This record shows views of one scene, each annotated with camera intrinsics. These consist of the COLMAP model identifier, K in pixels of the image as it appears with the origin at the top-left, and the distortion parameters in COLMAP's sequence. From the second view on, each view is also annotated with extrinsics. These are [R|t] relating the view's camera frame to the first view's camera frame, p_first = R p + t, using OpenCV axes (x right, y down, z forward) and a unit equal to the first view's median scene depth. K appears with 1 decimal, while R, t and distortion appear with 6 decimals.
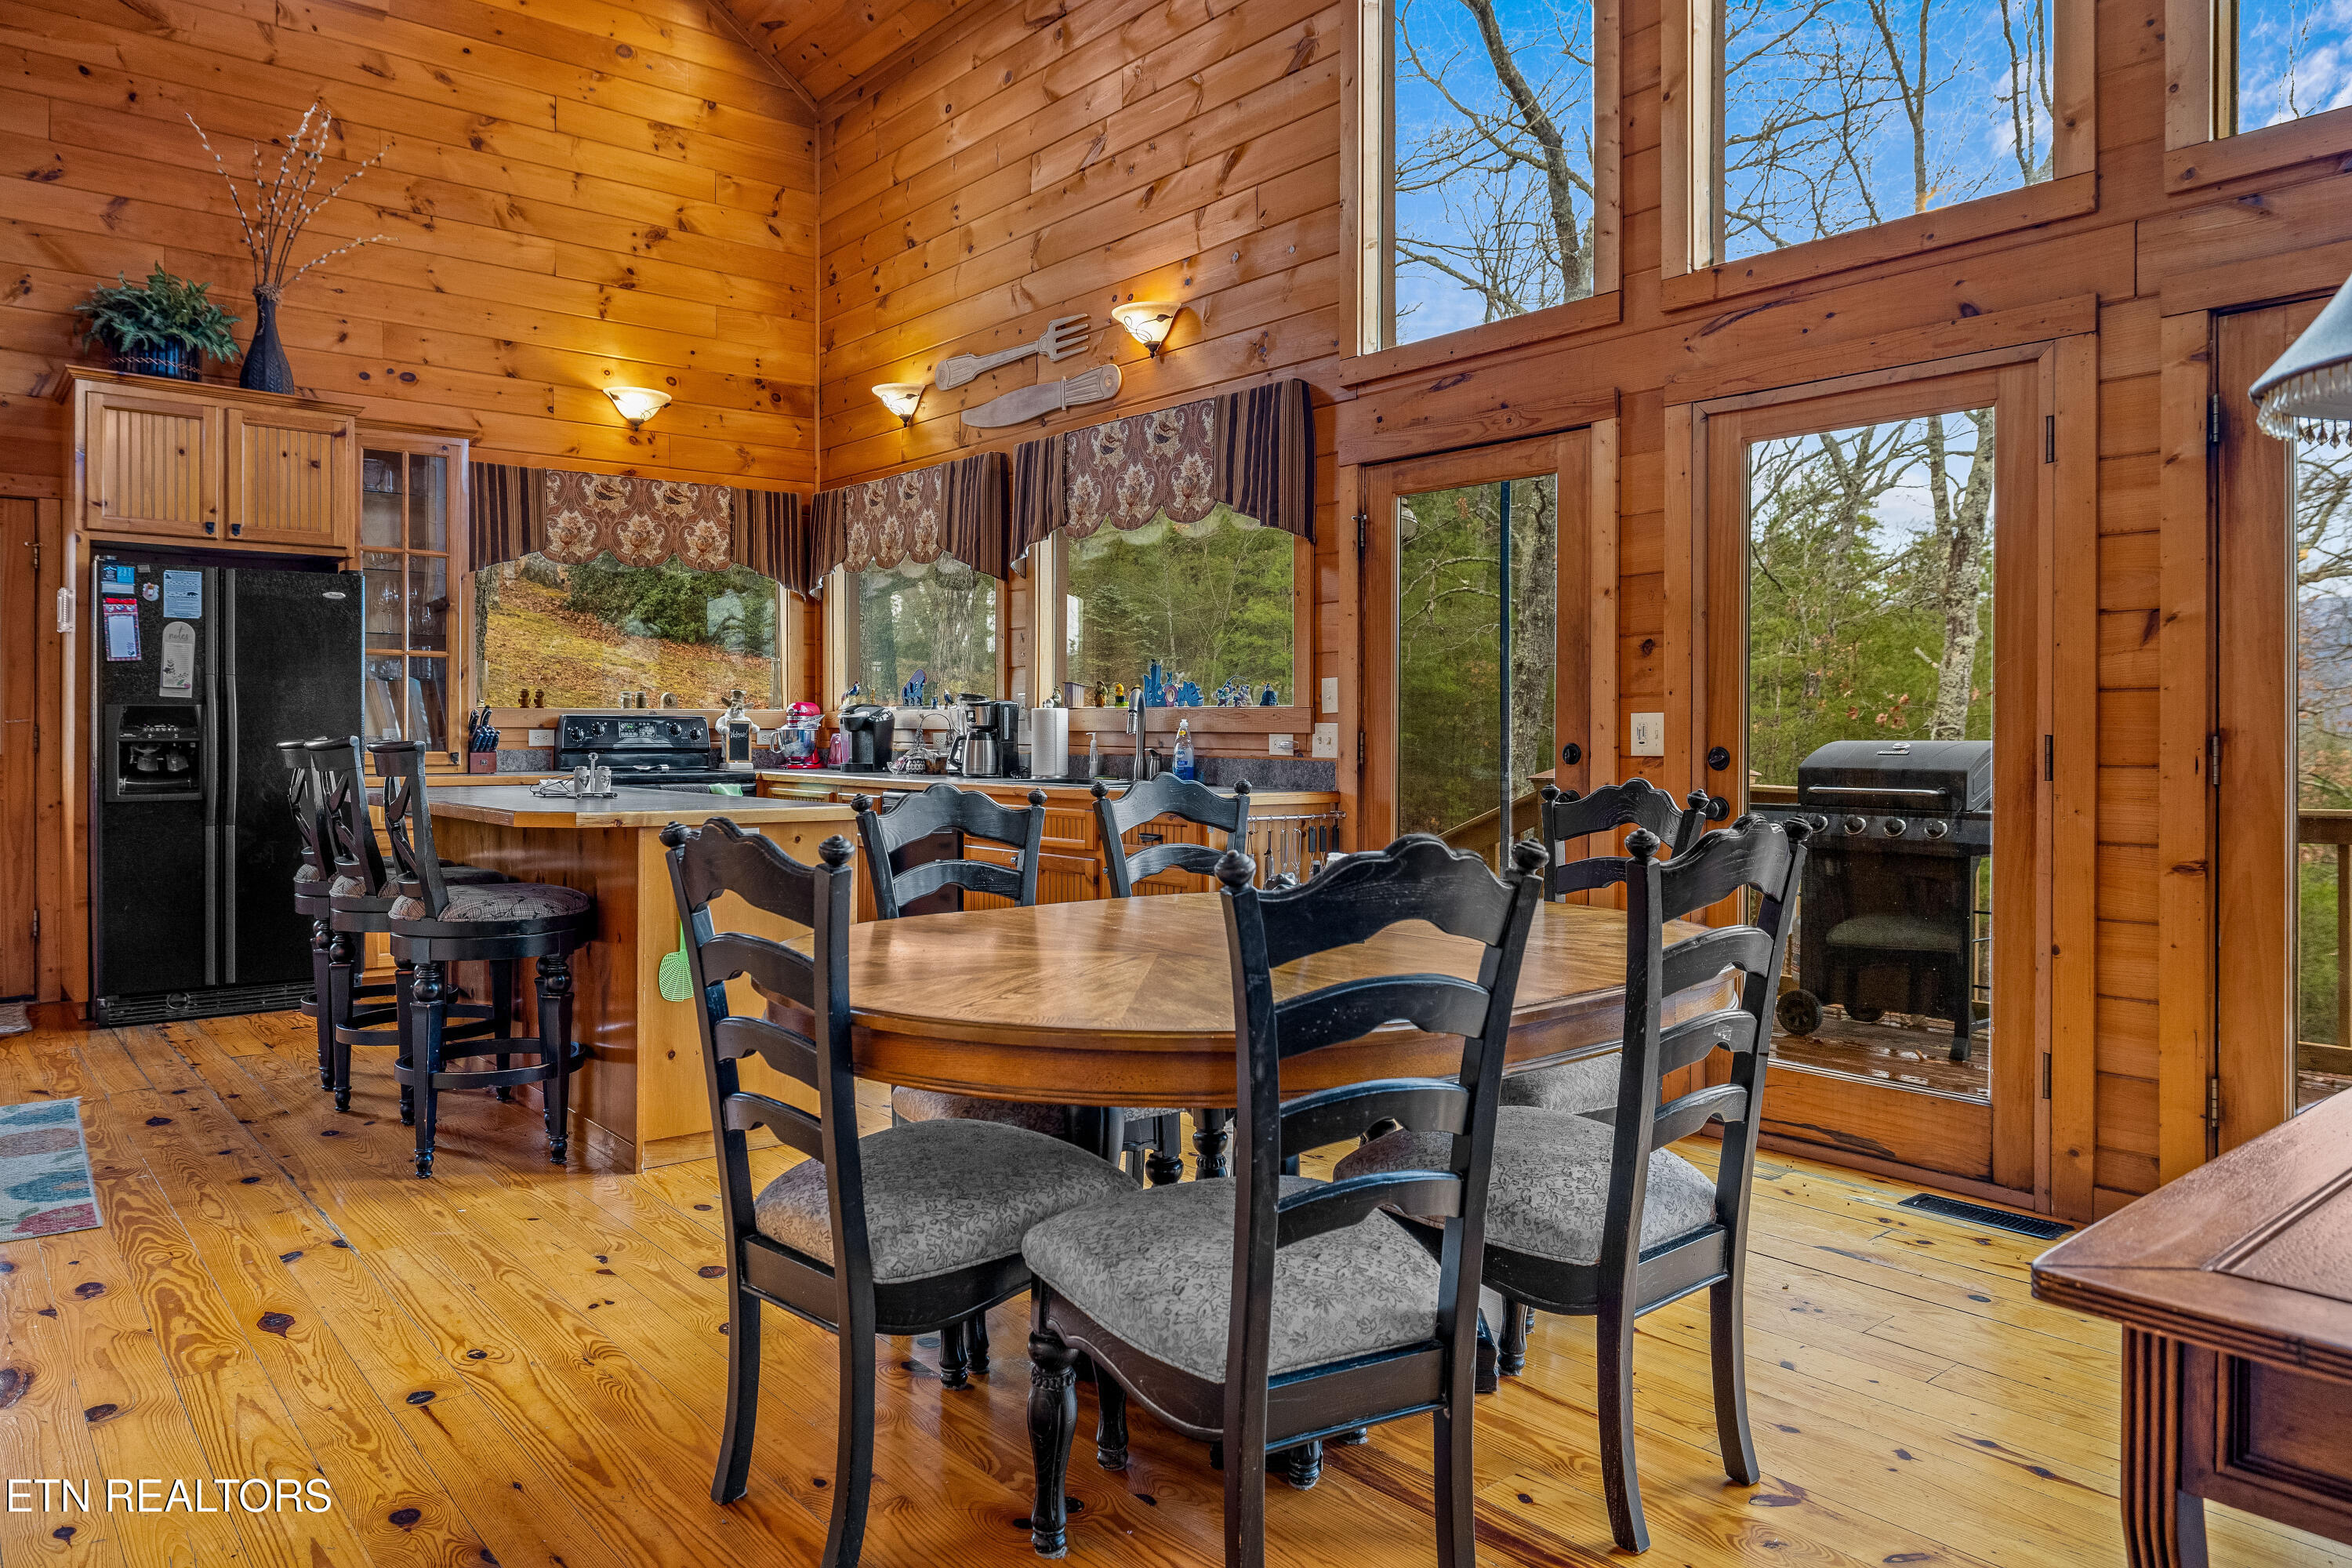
lens RADIAL K [[1551.4, 0, 1169.3], [0, 1551.4, 748.0], [0, 0, 1]] dist [-0.001242, -0.002037]
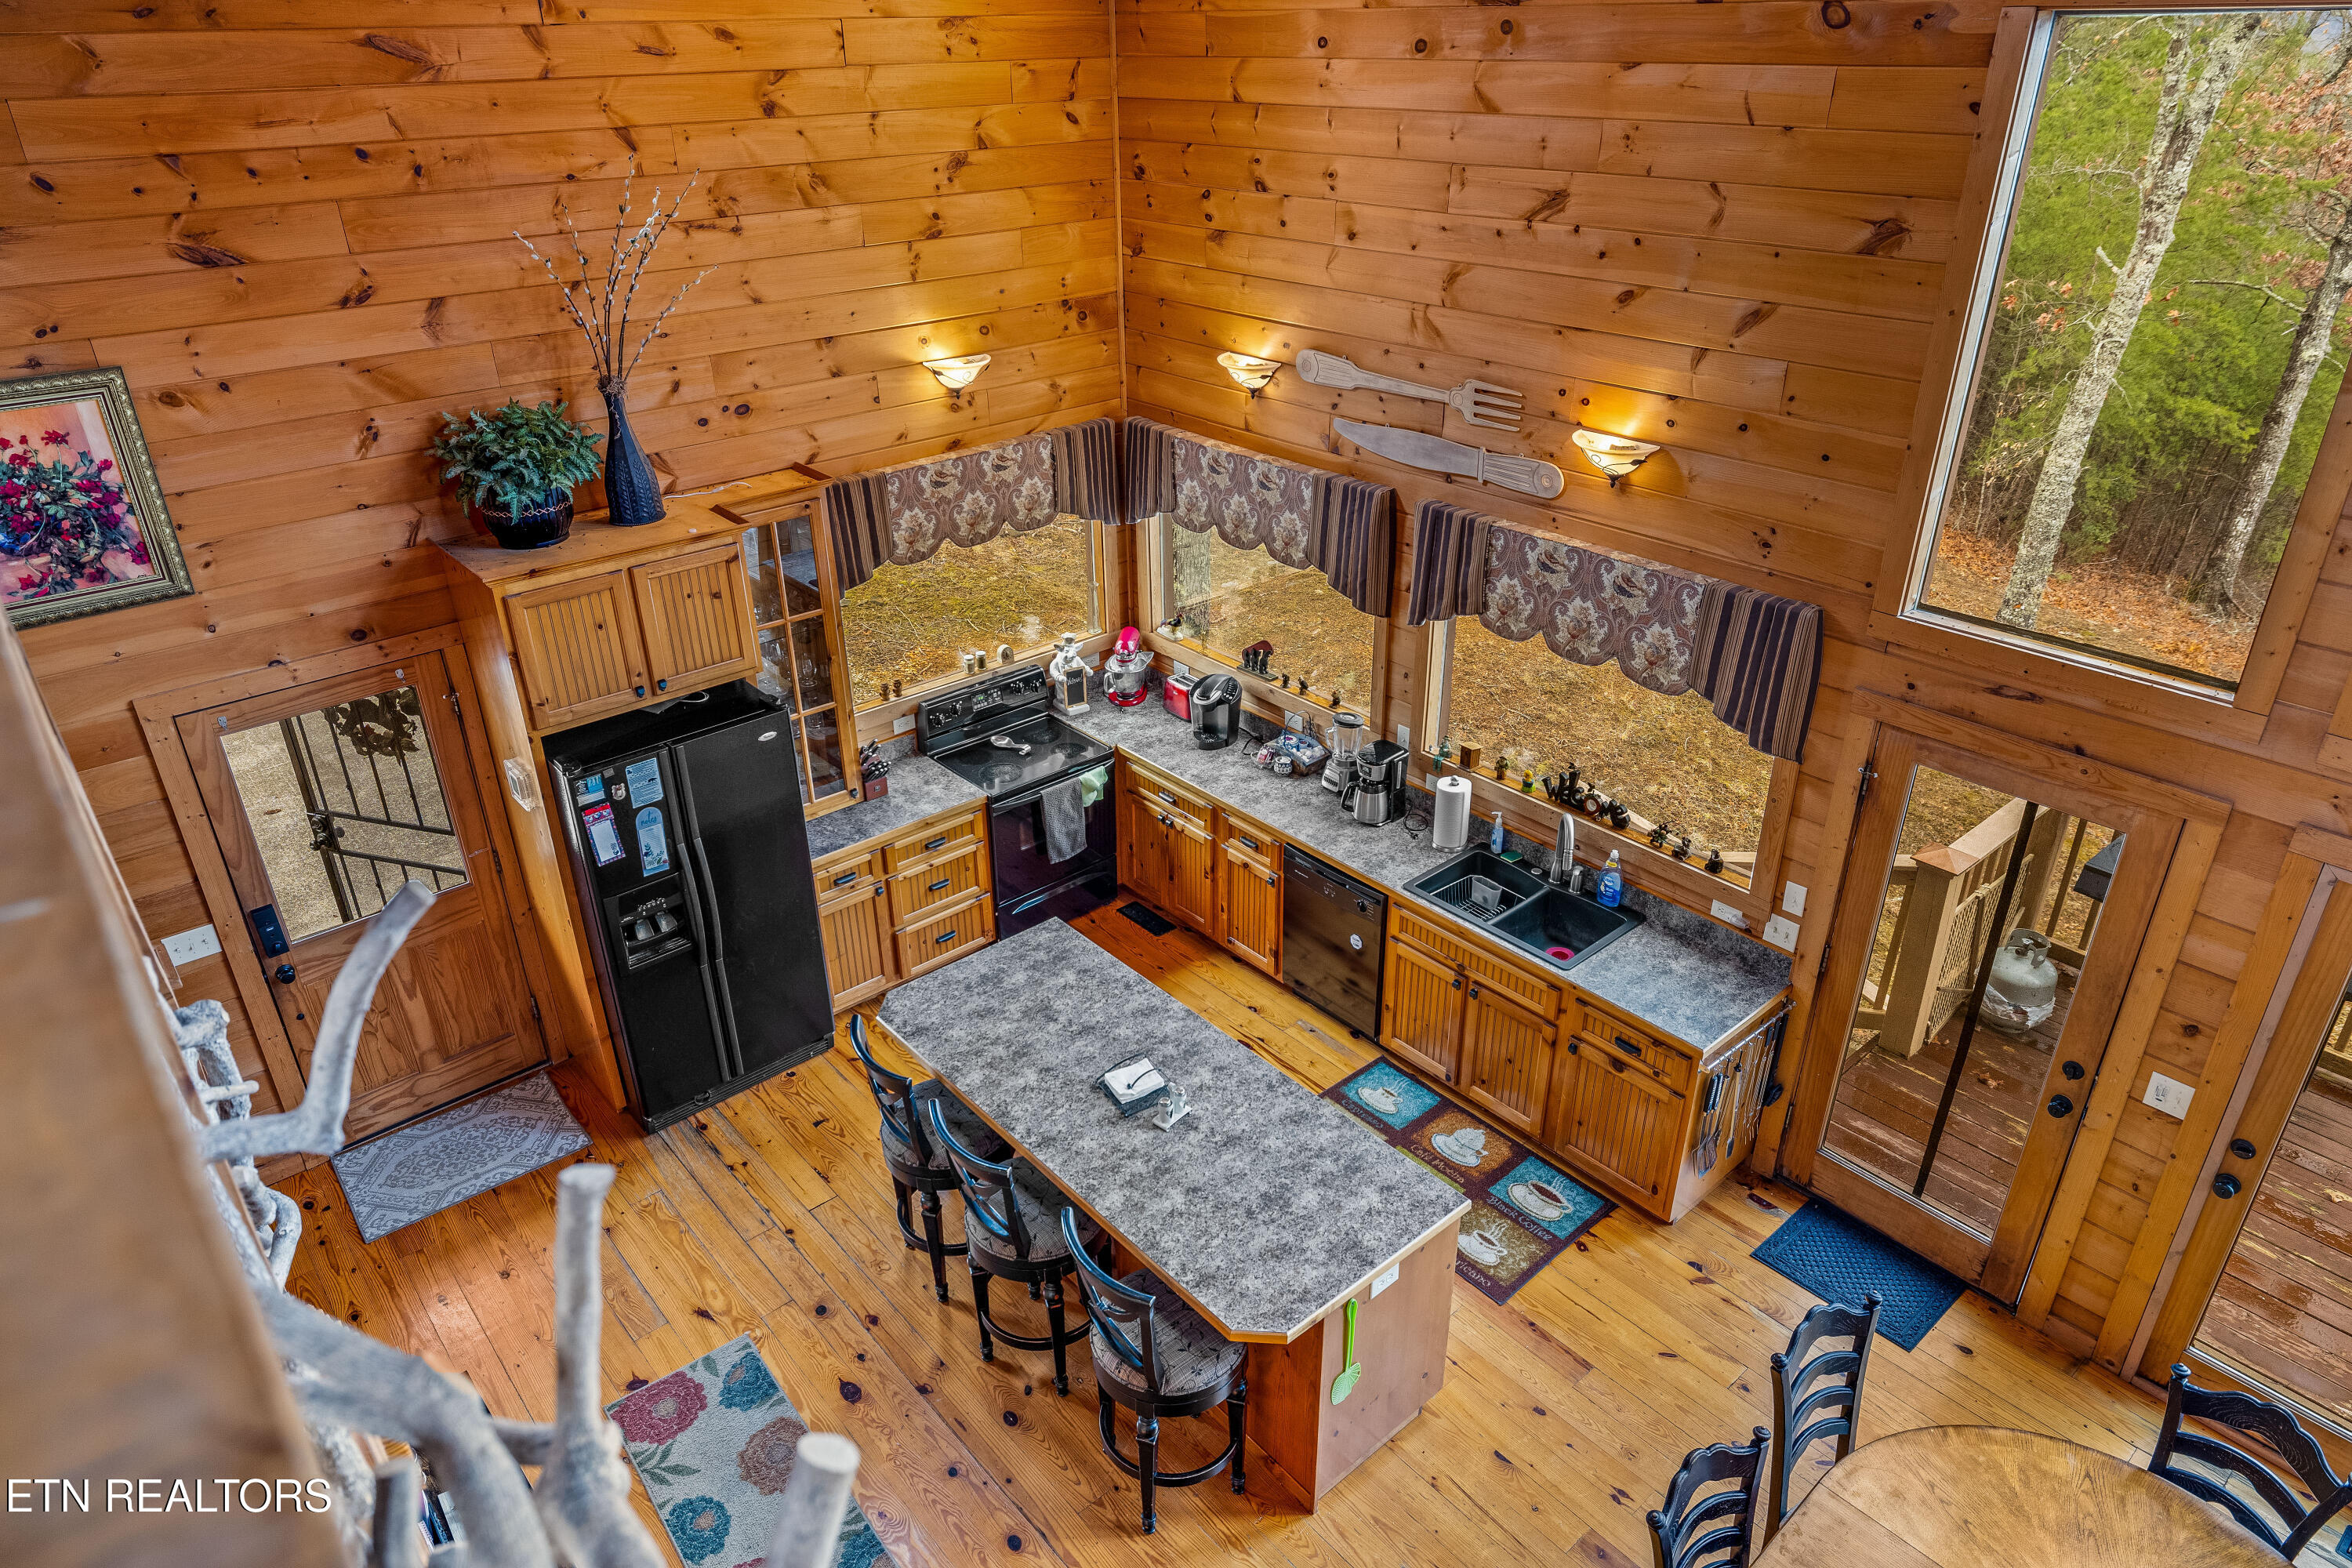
lens RADIAL K [[1453.1, 0, 1176.0], [0, 1453.1, 784.0], [0, 0, 1]] dist [-0.006112, 0.000889]
pose [[0.999655, -0.025138, 0.007613, -0.245662], [0.018953, 0.891032, 0.453545, -0.426334], [-0.018185, -0.453244, 0.891201, 0.126784]]
